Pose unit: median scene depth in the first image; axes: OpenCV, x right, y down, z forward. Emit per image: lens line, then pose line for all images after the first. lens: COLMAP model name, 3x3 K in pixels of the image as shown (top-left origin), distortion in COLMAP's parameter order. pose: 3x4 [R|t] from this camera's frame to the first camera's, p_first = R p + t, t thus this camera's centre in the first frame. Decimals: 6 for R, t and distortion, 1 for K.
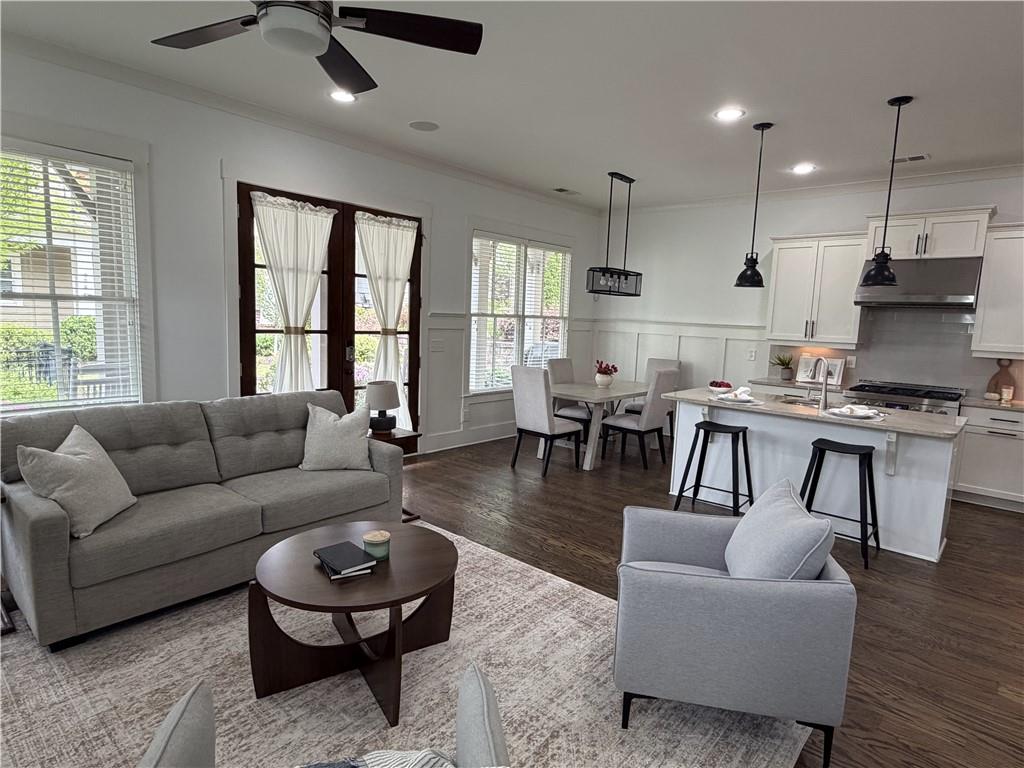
lens RADIAL K [[571.3, 0, 512.0], [0, 571.3, 384.0], [0, 0, 1]] dist [0.000531, 0.000014]
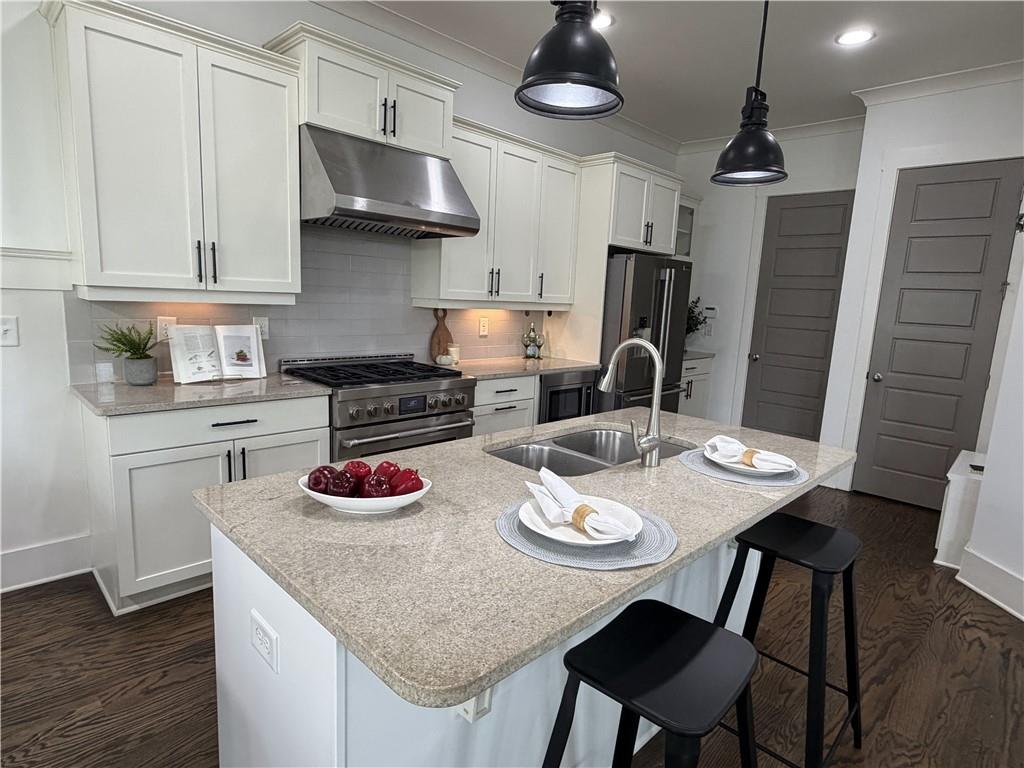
lens RADIAL K [[566.3, 0, 517.7], [0, 566.3, 387.0], [0, 0, 1]] dist [-0.001390, -0.000630]
pose [[0.051082, -0.198599, 0.978749, 0.108338], [0.070984, 0.978271, 0.194798, -0.080160], [-0.996169, 0.059525, 0.064070, 0.846432]]
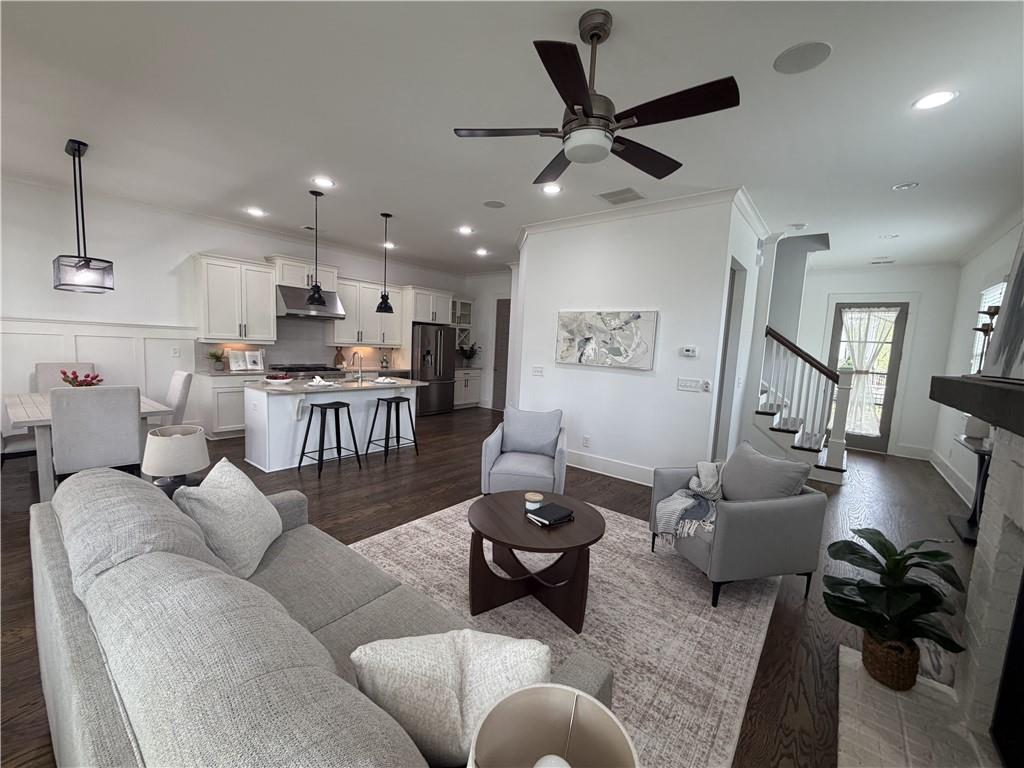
lens RADIAL K [[408.5, 0, 513.6], [0, 408.5, 384.9], [0, 0, 1]] dist [0.002279, 0.000579]
pose [[-0.050598, -0.141663, 0.988621, -0.540371], [0.068439, 0.987070, 0.144943, -0.074743], [-0.996371, 0.074994, -0.040249, 0.474444]]
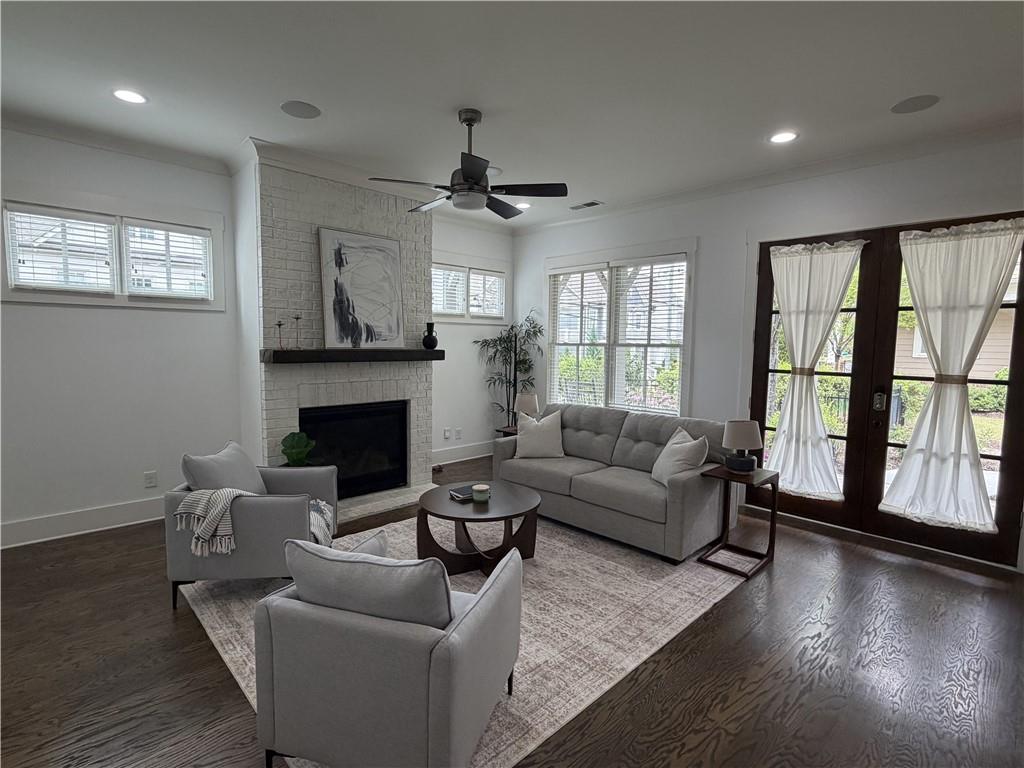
lens RADIAL K [[504.3, 0, 512.0], [0, 504.3, 384.0], [0, 0, 1]] dist [-0.002063, -0.000437]
pose [[-0.072903, 0.039877, -0.996541, 0.495332], [-0.136173, 0.989445, 0.049555, -0.041424], [0.987999, 0.139315, -0.066704, 0.503654]]
